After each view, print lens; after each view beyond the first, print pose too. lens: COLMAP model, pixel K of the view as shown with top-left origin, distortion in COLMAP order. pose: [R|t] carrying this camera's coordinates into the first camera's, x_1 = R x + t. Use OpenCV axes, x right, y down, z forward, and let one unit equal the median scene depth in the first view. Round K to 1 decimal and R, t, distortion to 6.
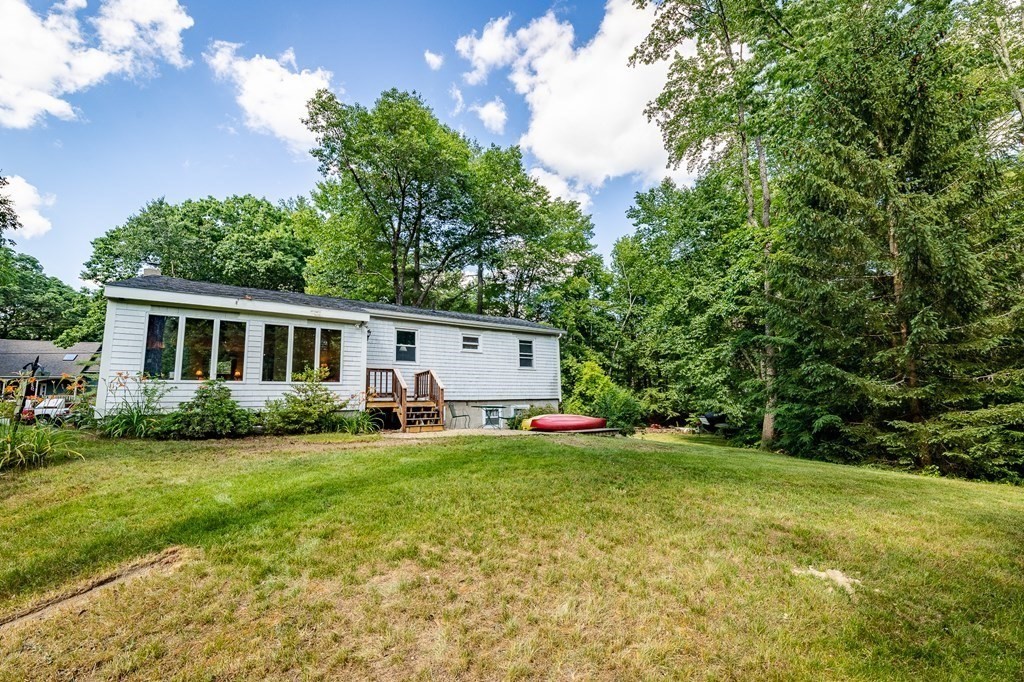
lens RADIAL K [[408.8, 0, 521.8], [0, 408.8, 348.4], [0, 0, 1]] dist [-0.001638, 0.000013]
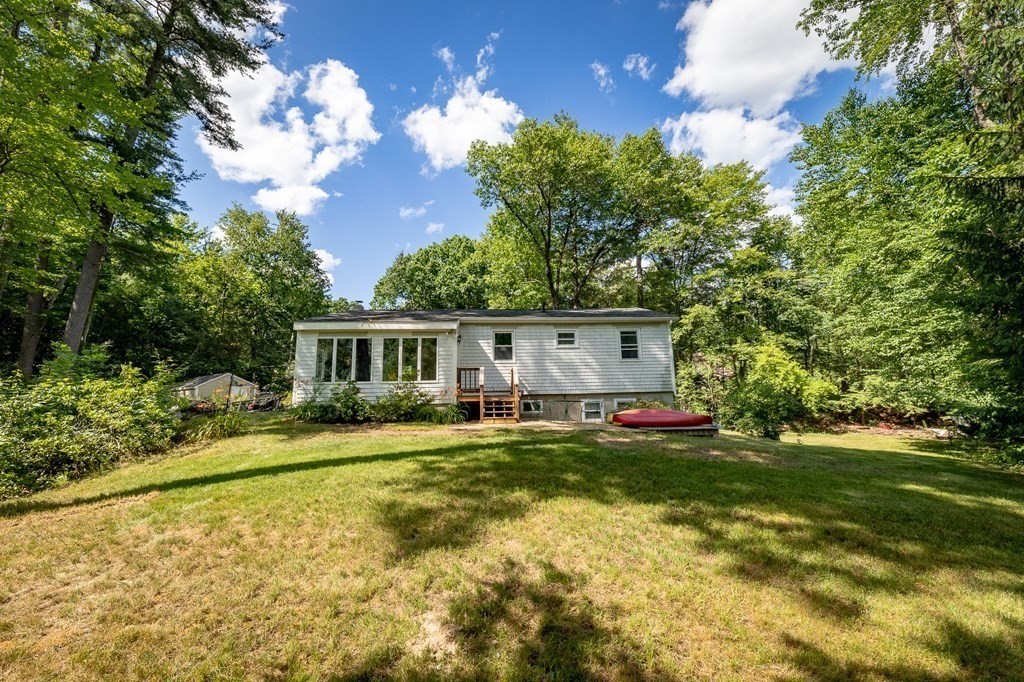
lens RADIAL K [[376.7, 0, 502.9], [0, 376.7, 343.6], [0, 0, 1]] dist [0.003313, 0.000083]
pose [[0.848311, -0.066289, -0.525333, 0.224869], [0.069882, 0.997470, -0.013019, 0.000296], [0.524867, -0.025667, 0.850797, 0.094423]]
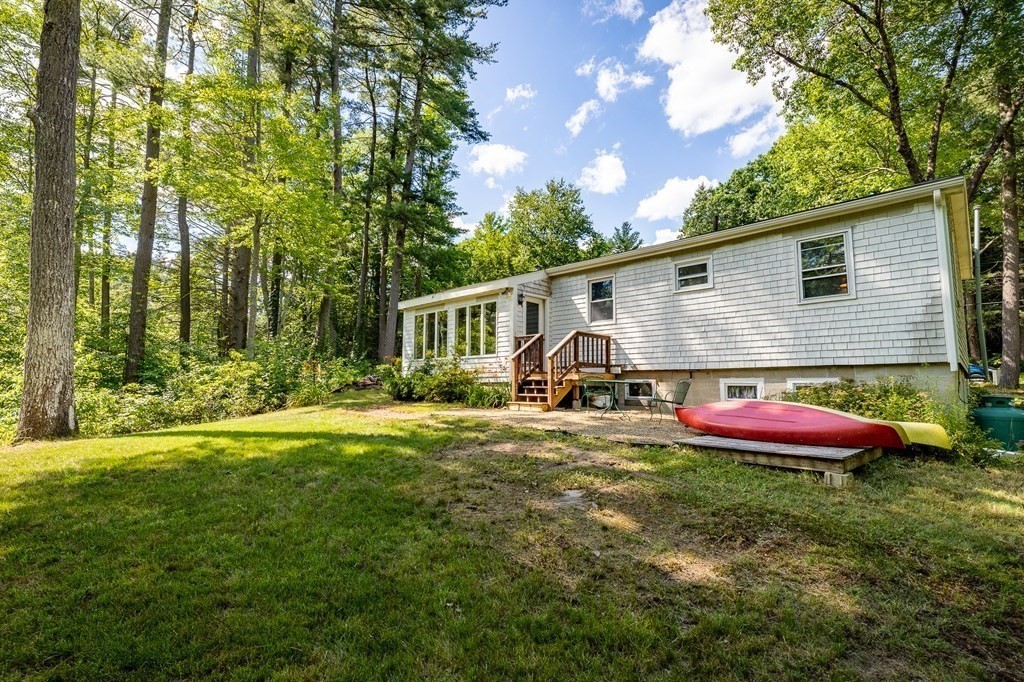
lens RADIAL K [[447.3, 0, 513.9], [0, 447.3, 337.4], [0, 0, 1]] dist [-0.000321, 0.000049]
pose [[0.199320, -0.067350, -0.977617, 0.433592], [0.139433, 0.989434, -0.039736, 0.062896], [0.969964, -0.128392, 0.206604, 0.556535]]
